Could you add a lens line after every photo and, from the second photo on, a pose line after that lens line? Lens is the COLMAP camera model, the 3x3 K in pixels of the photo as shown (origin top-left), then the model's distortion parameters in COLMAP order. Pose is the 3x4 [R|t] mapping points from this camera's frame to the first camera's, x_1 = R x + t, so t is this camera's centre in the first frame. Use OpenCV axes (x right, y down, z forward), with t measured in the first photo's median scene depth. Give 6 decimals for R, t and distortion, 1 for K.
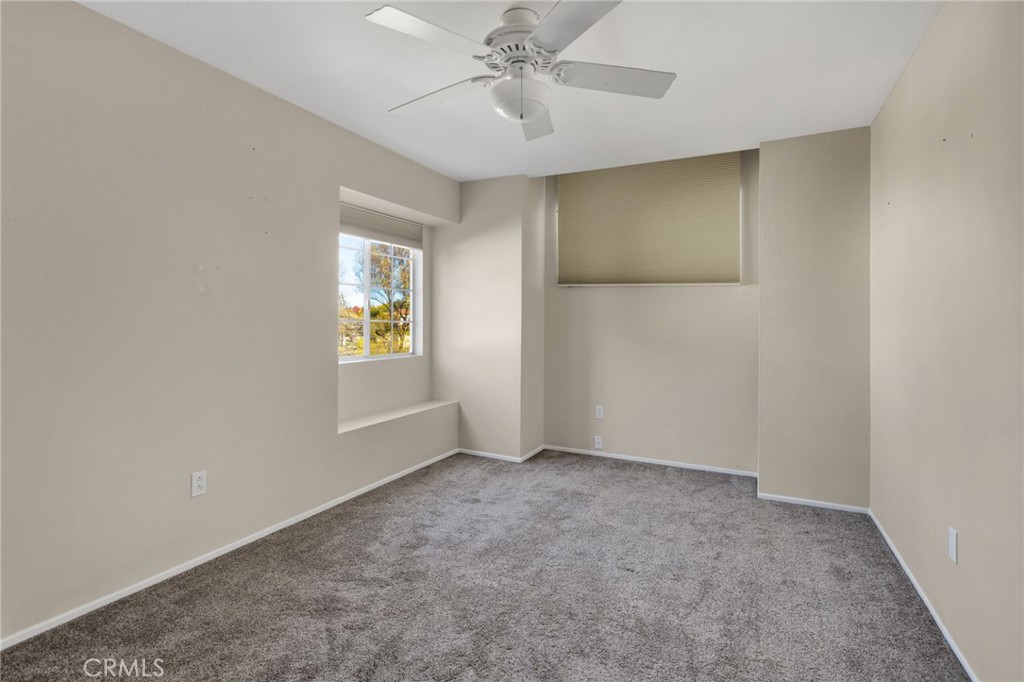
lens RADIAL K [[482.8, 0, 514.1], [0, 482.8, 342.3], [0, 0, 1]] dist [0.000213, 0.001414]
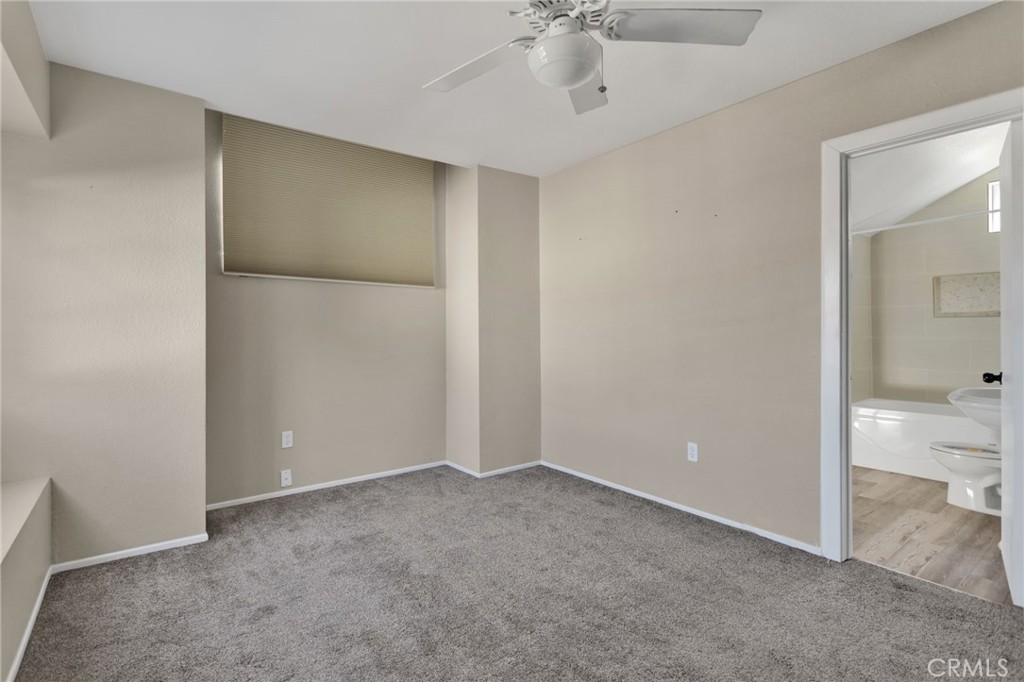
lens RADIAL K [[482.8, 0, 514.1], [0, 482.8, 342.3], [0, 0, 1]] dist [0.000213, 0.001414]
pose [[0.458451, -0.036607, 0.887966, -0.467524], [0.046917, 0.998755, 0.016952, -0.011926], [-0.887481, 0.033889, 0.459597, 0.414287]]
